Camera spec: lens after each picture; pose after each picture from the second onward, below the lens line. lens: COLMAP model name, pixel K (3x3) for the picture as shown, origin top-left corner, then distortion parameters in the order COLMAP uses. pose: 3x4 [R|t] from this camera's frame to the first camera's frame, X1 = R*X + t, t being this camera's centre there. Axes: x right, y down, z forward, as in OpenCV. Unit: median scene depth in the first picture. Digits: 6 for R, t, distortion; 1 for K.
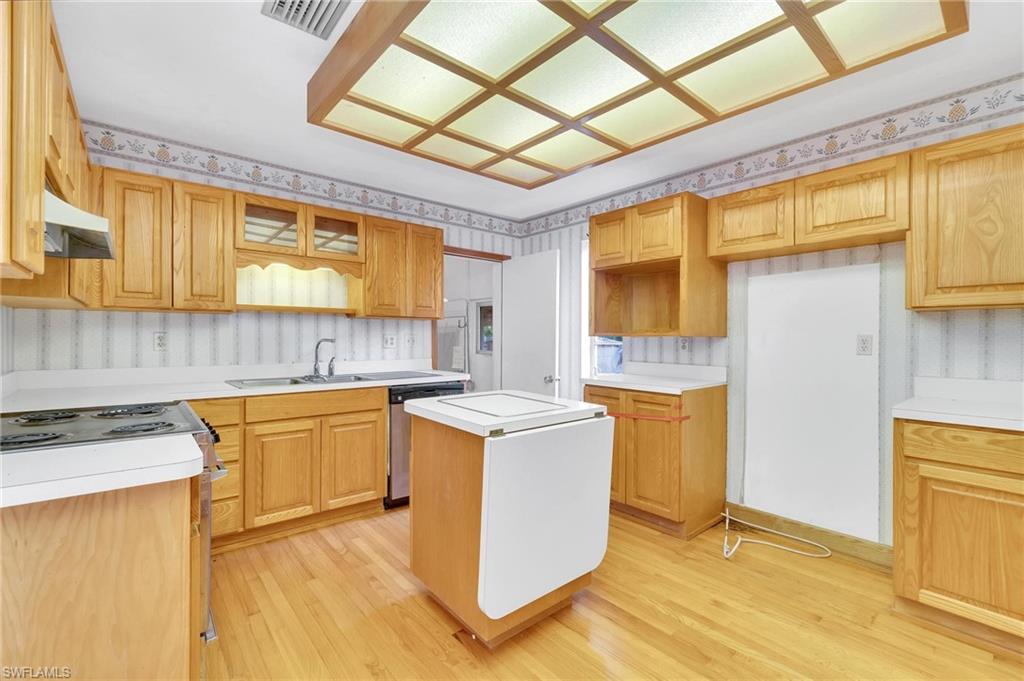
lens RADIAL K [[440.4, 0, 509.3], [0, 440.4, 335.0], [0, 0, 1]] dist [-0.006961, 0.000856]
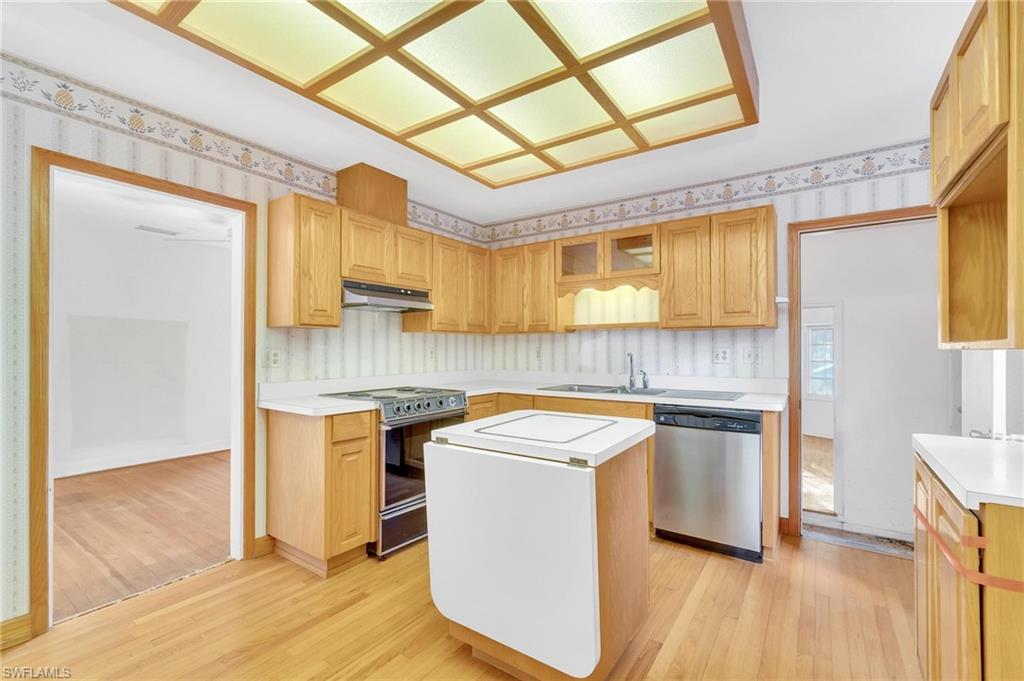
lens RADIAL K [[440.4, 0, 508.0], [0, 440.4, 347.4], [0, 0, 1]] dist [-0.006961, 0.000856]
pose [[0.250174, -0.010412, -0.968145, 0.523765], [0.005249, 0.999942, -0.009397, 0.005159], [0.968187, -0.002730, 0.250214, 0.451074]]
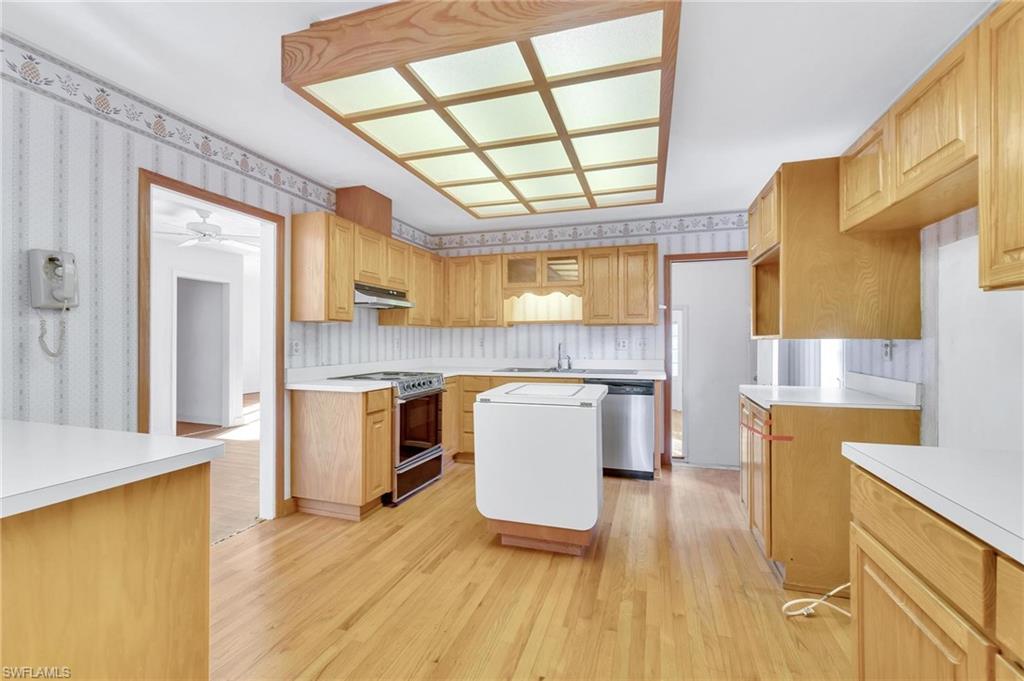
lens RADIAL K [[440.4, 0, 506.8], [0, 440.4, 340.3], [0, 0, 1]] dist [-0.006961, 0.000856]
pose [[0.523063, -0.007329, -0.852262, 0.691918], [0.007539, 0.999964, -0.003972, 0.006717], [0.852261, -0.004347, 0.523099, 0.115102]]
